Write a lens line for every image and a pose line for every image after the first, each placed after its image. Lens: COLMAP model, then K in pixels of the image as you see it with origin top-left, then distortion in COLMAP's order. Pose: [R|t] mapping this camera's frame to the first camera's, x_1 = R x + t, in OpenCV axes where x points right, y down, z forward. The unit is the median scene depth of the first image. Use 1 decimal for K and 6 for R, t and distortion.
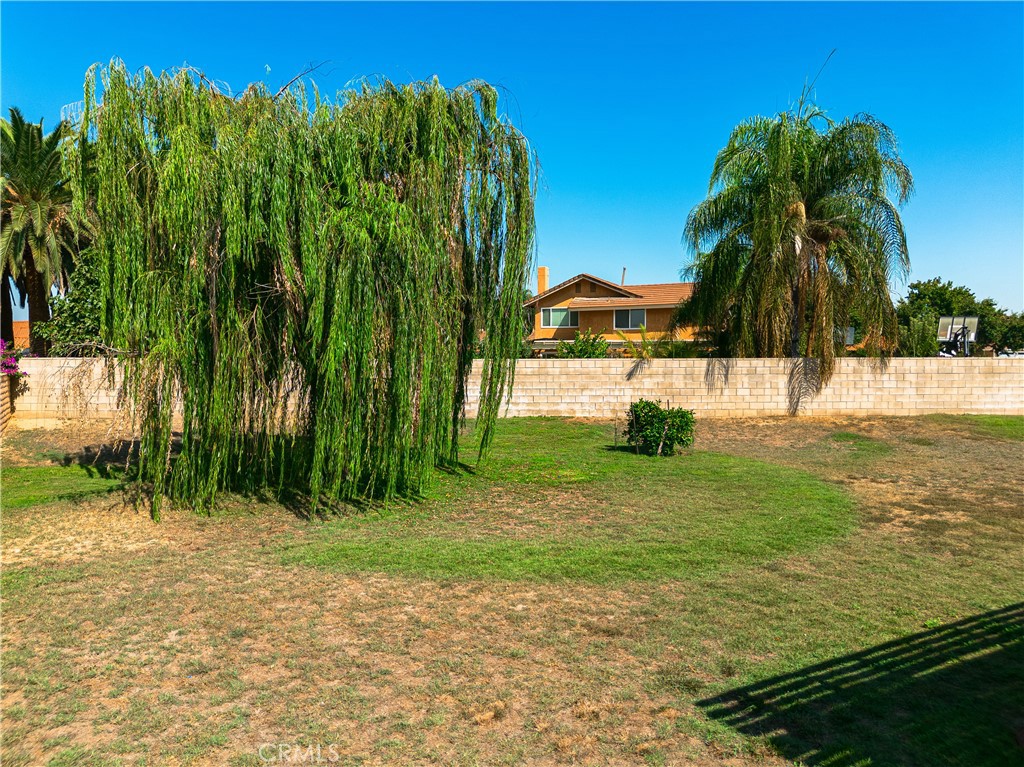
lens RADIAL K [[722.0, 0, 512.5], [0, 722.0, 389.0], [0, 0, 1]] dist [0.012284, -0.013990]
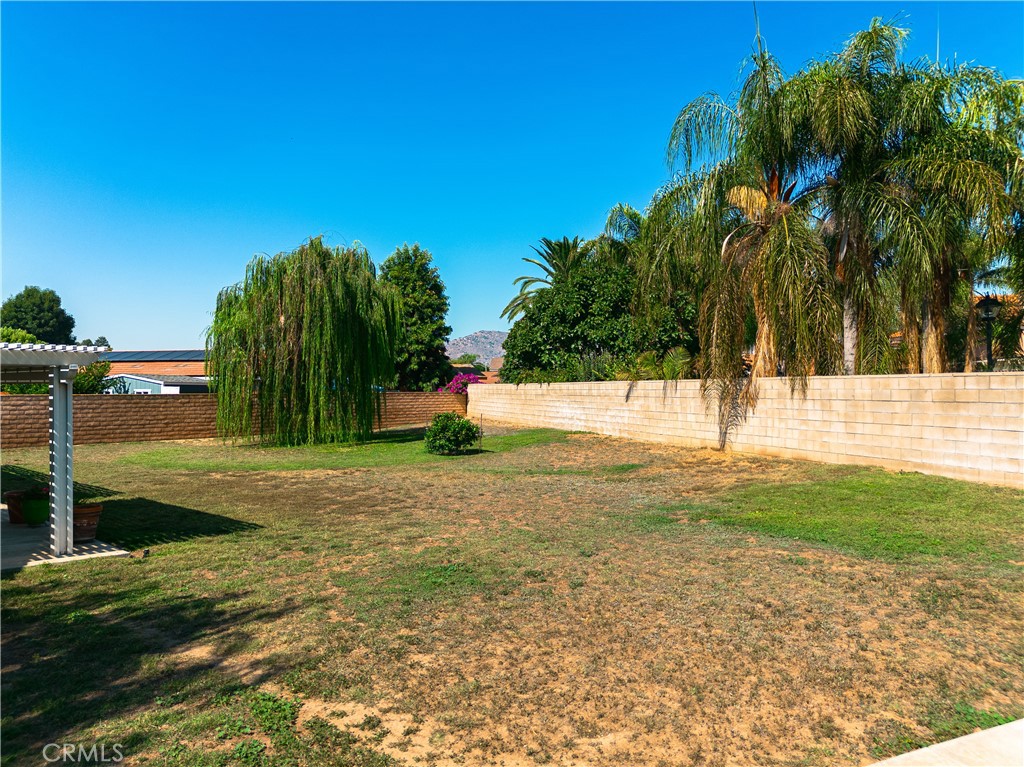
lens RADIAL K [[722.0, 0, 512.2], [0, 722.0, 388.9], [0, 0, 1]] dist [0.012284, -0.013990]
pose [[0.295671, 0.001603, -0.955288, 1.088322], [-0.030460, 0.999506, -0.007750, -0.017519], [0.954804, 0.031389, 0.295574, 0.523402]]
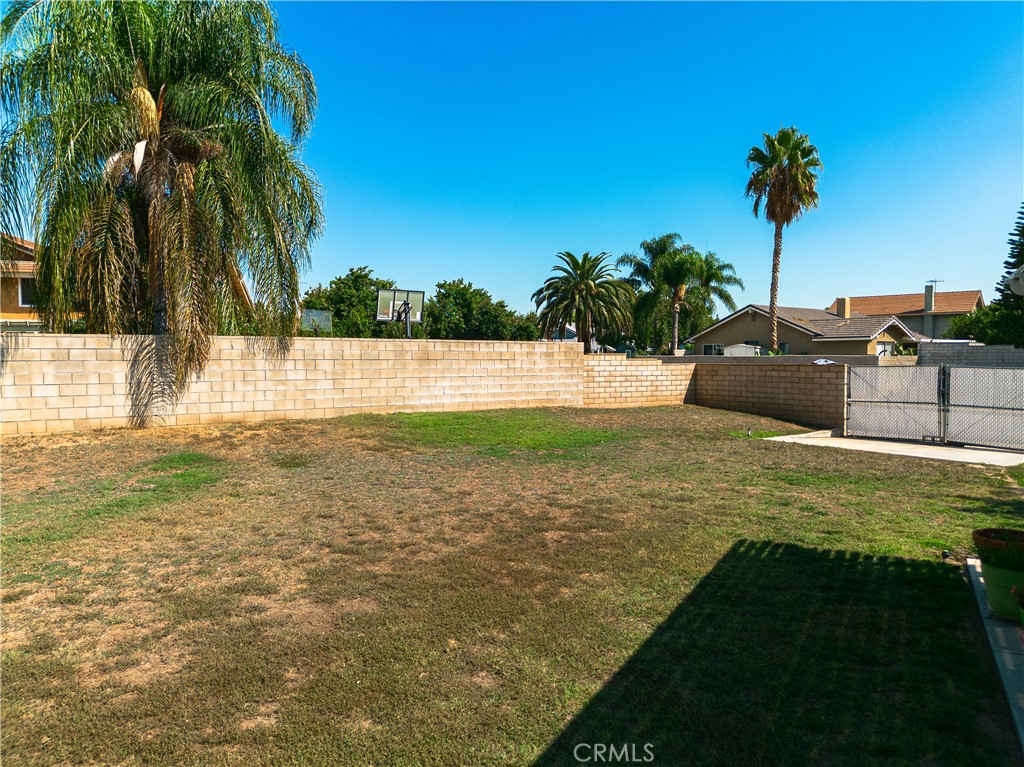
lens RADIAL K [[722.0, 0, 520.6], [0, 722.0, 381.6], [0, 0, 1]] dist [0.012284, -0.013990]
pose [[0.836078, -0.017281, 0.548339, 0.316931], [0.023062, 0.999727, -0.003658, 0.007434], [-0.548126, 0.015704, 0.836248, 0.287923]]
